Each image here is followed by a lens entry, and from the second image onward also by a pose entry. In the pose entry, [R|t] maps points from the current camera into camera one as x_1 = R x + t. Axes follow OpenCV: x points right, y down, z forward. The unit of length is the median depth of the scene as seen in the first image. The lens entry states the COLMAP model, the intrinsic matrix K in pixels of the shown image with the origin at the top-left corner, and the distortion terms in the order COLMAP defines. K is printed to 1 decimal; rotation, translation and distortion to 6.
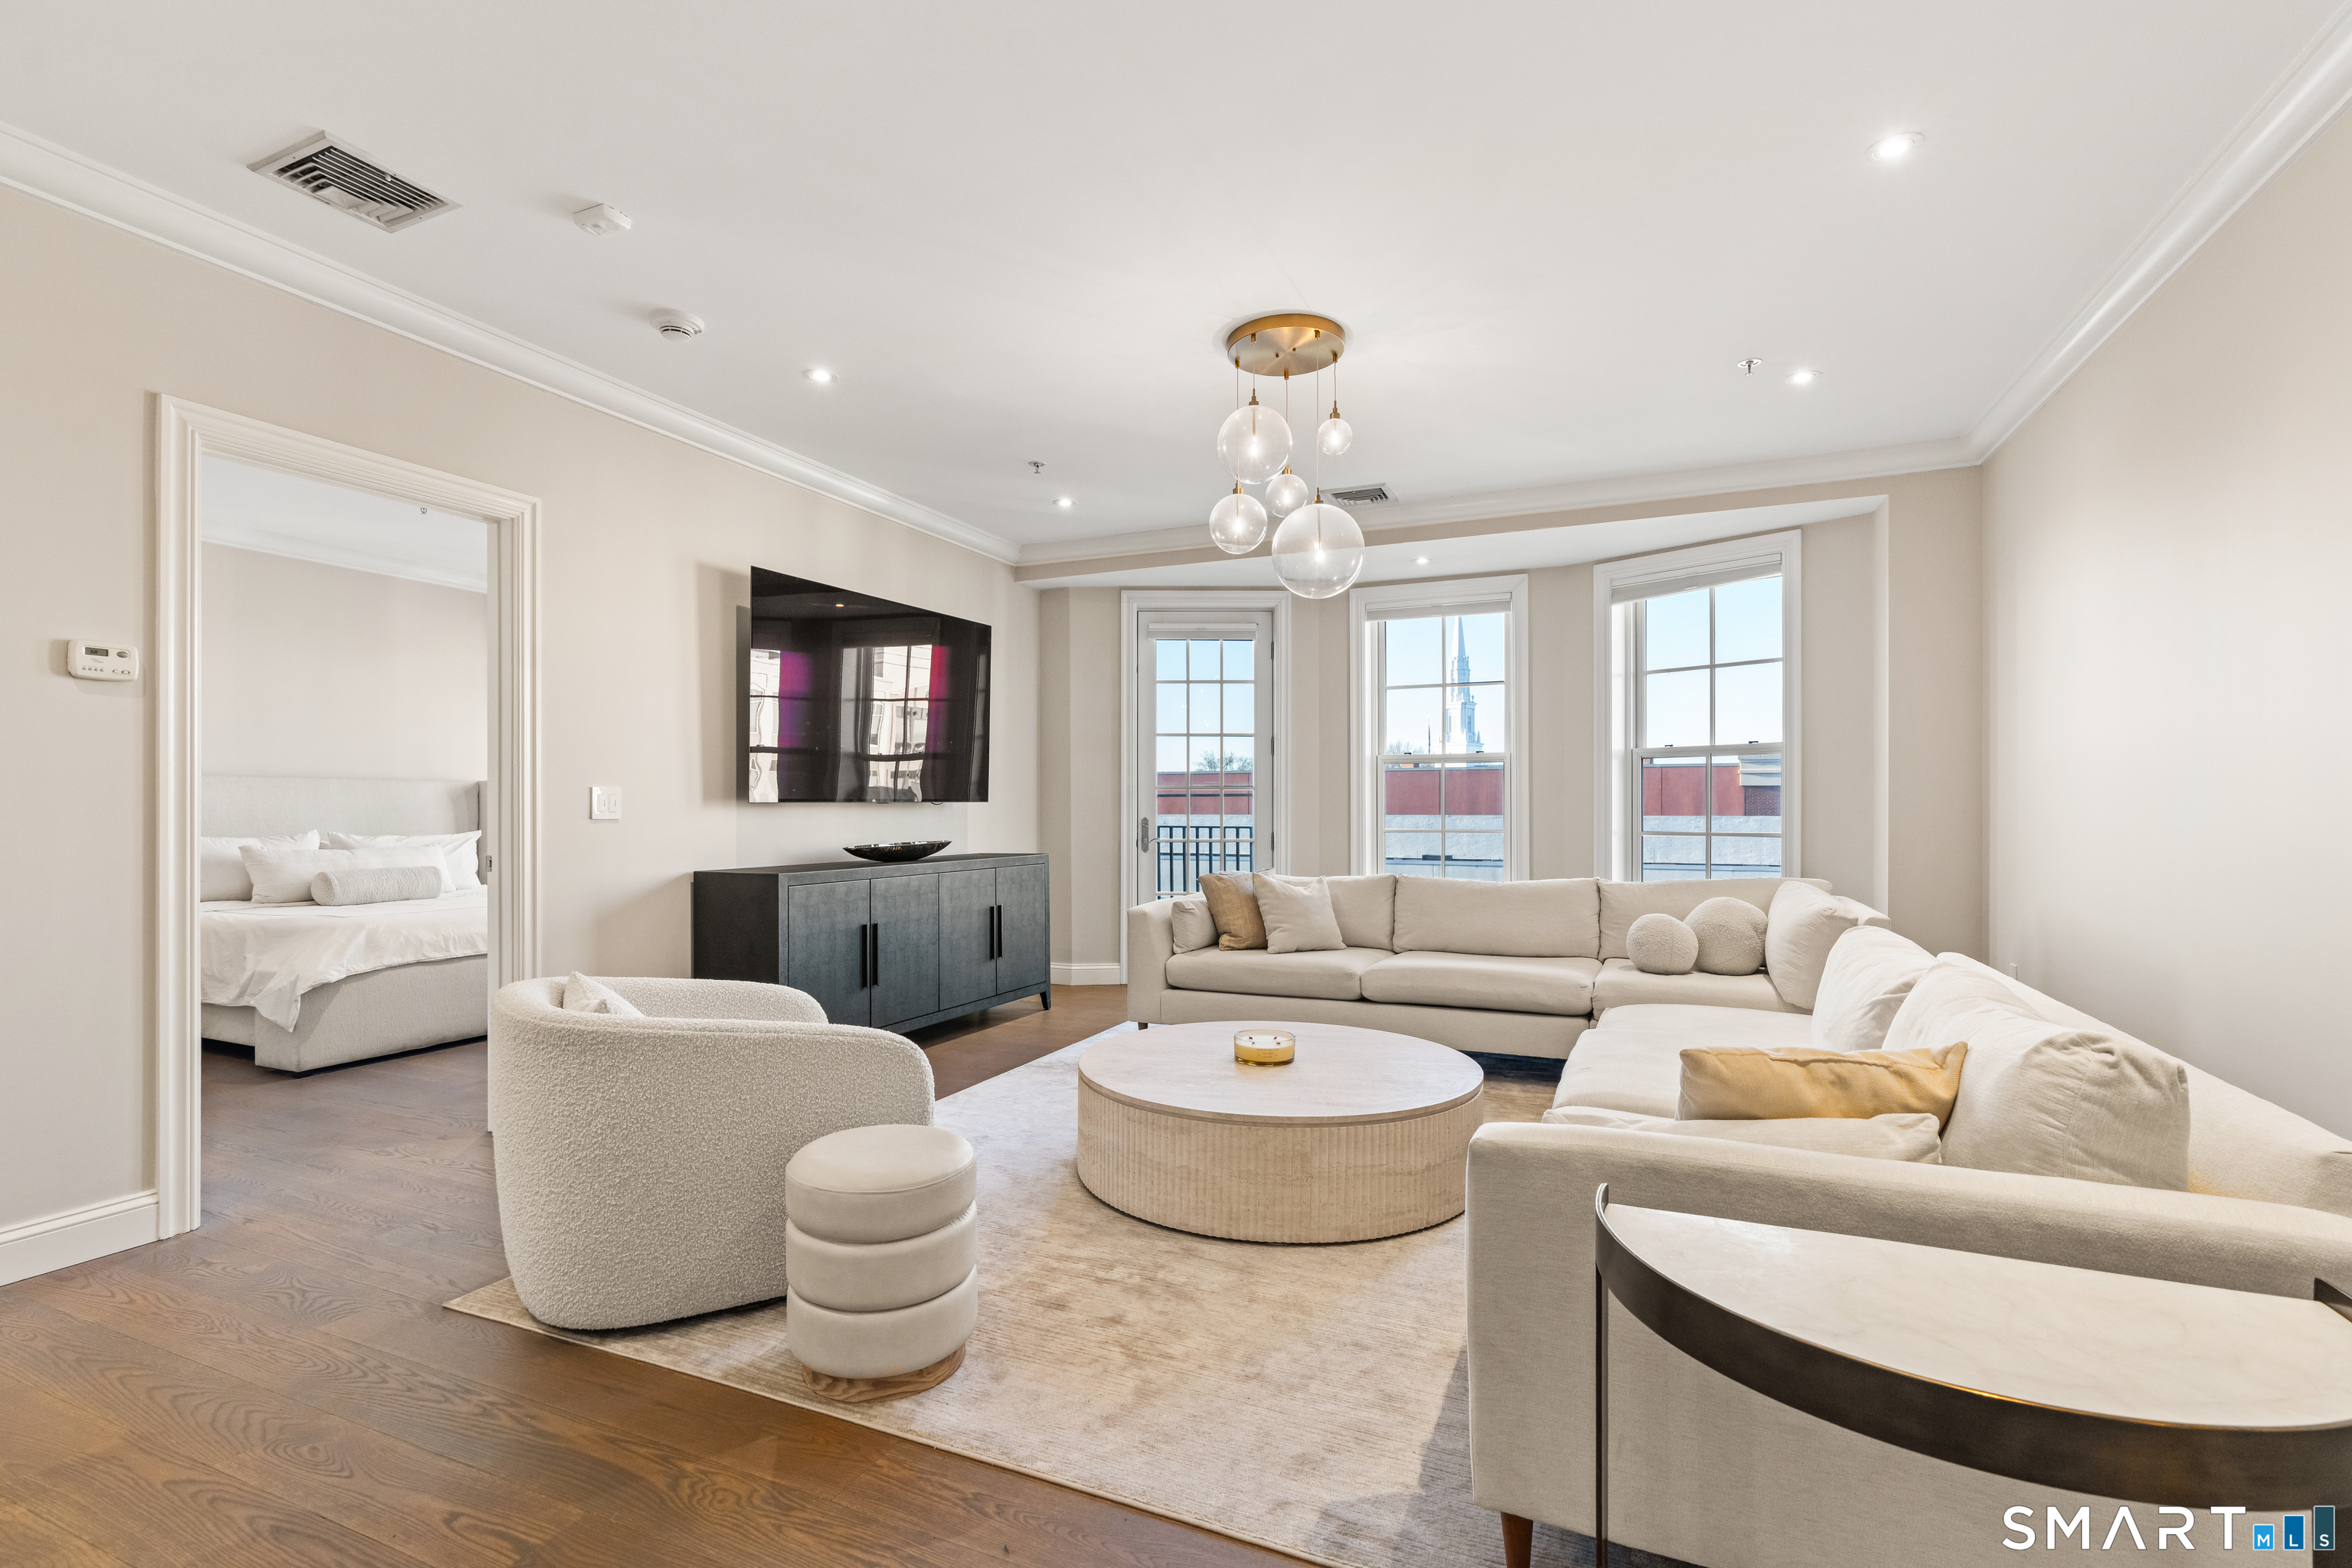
lens RADIAL K [[1072.7, 0, 1172.5], [0, 1072.7, 810.0], [0, 0, 1]] dist [0.001309, 0.000912]
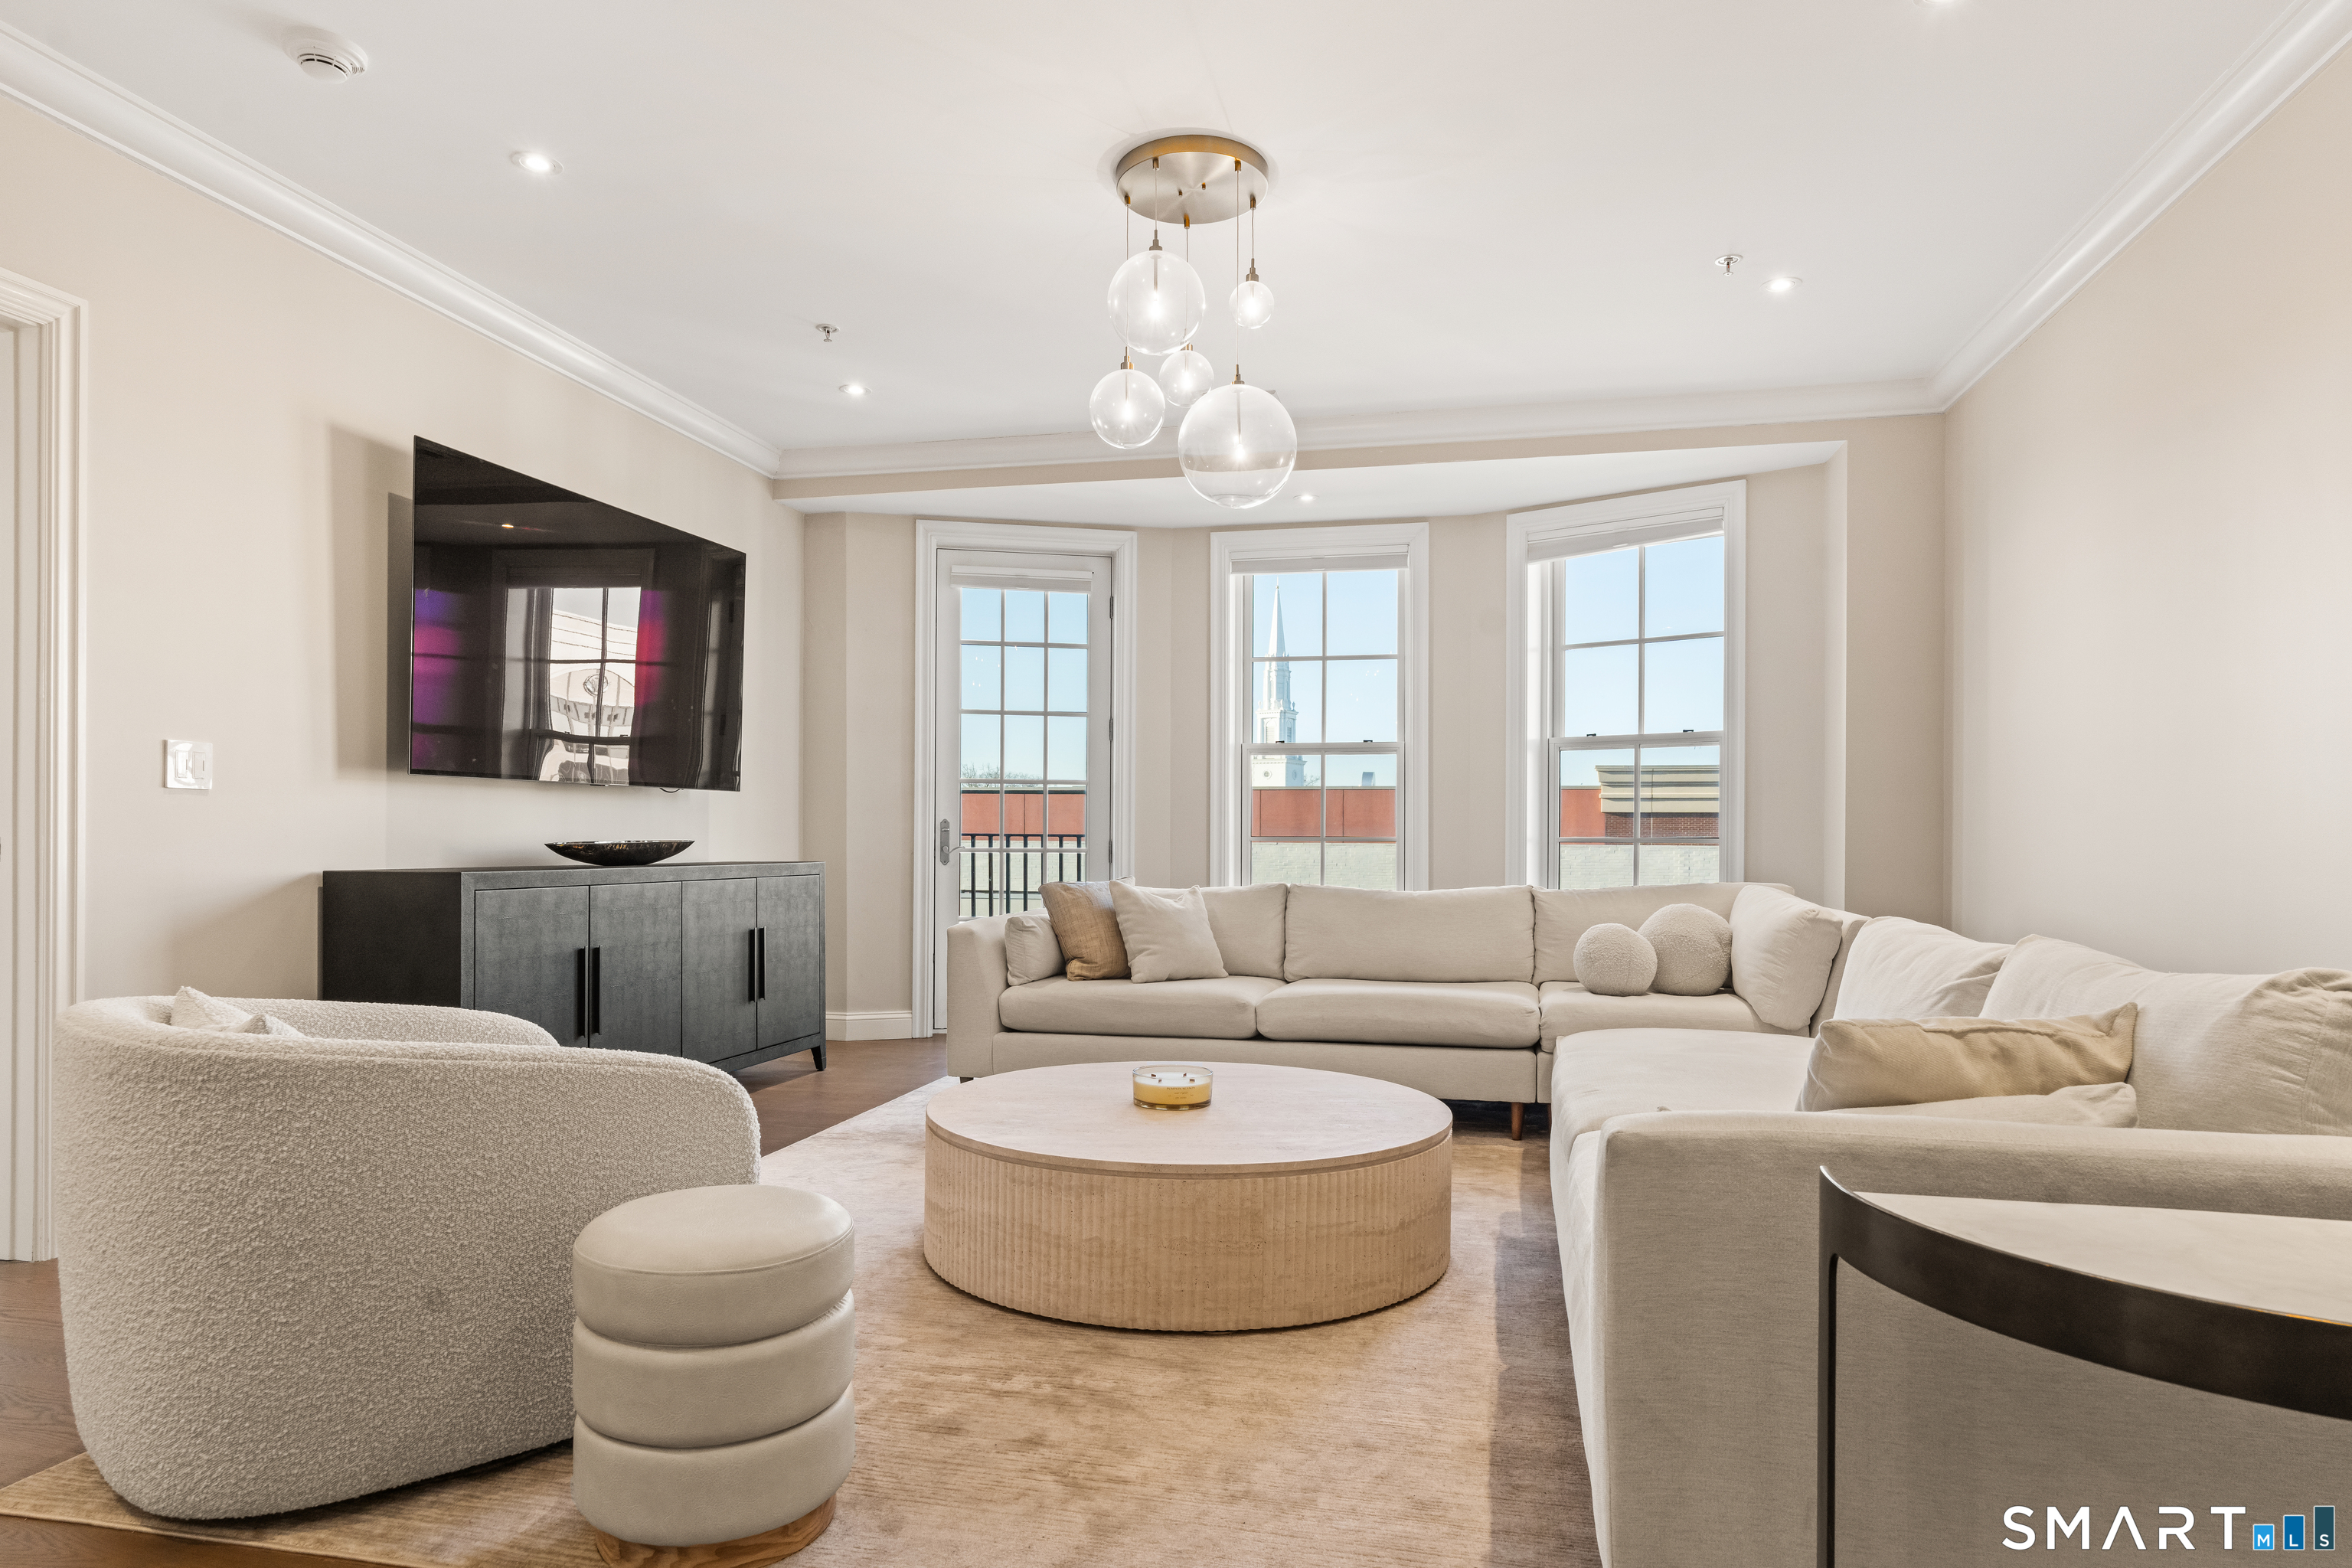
lens RADIAL K [[1349.1, 0, 1182.7], [0, 1349.1, 839.8], [0, 0, 1]] dist [0.002915, 0.000513]
pose [[0.981209, 0.006084, 0.192850, -0.072684], [-0.005817, 0.999981, -0.001953, 0.036245], [-0.192858, 0.000794, 0.981226, 0.042293]]
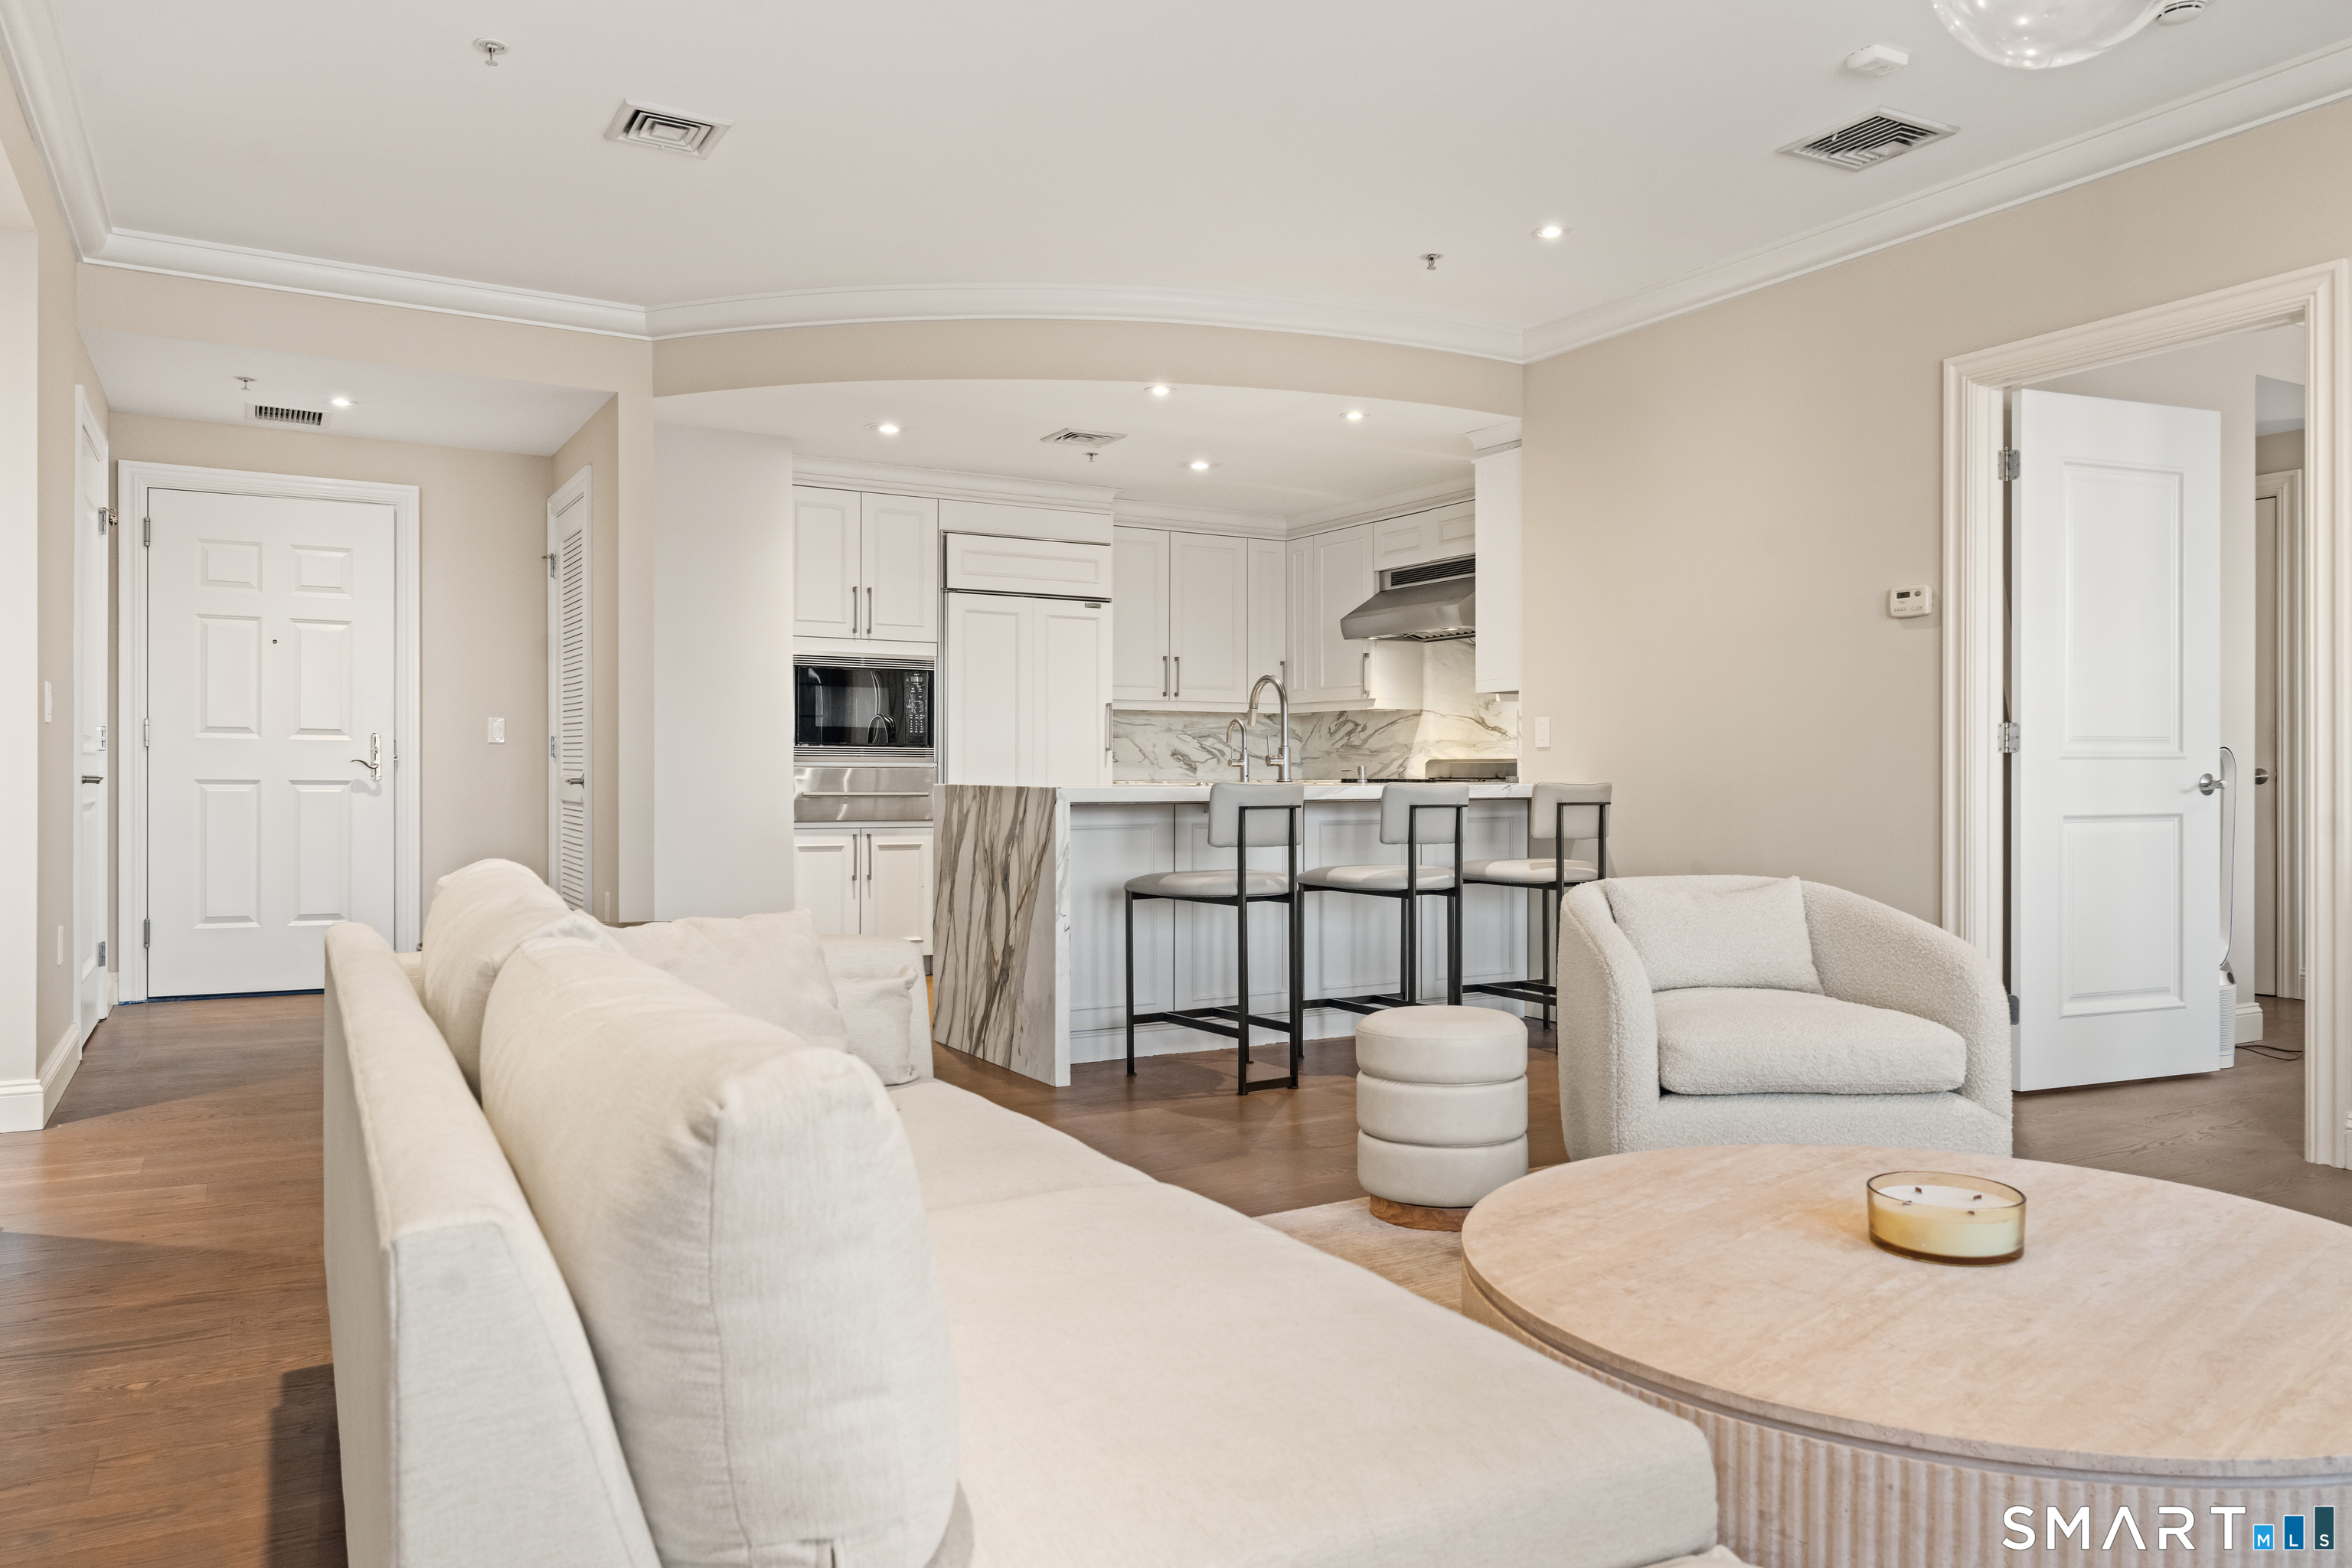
lens RADIAL K [[1611.2, 0, 1182.3], [0, 1611.2, 809.8], [0, 0, 1]] dist [-0.010214, 0.008325]
pose [[-0.594154, 0.015855, -0.804195, 0.604030], [-0.001026, 0.999790, 0.020469, 0.037906], [0.804350, 0.012987, -0.594013, 0.892729]]
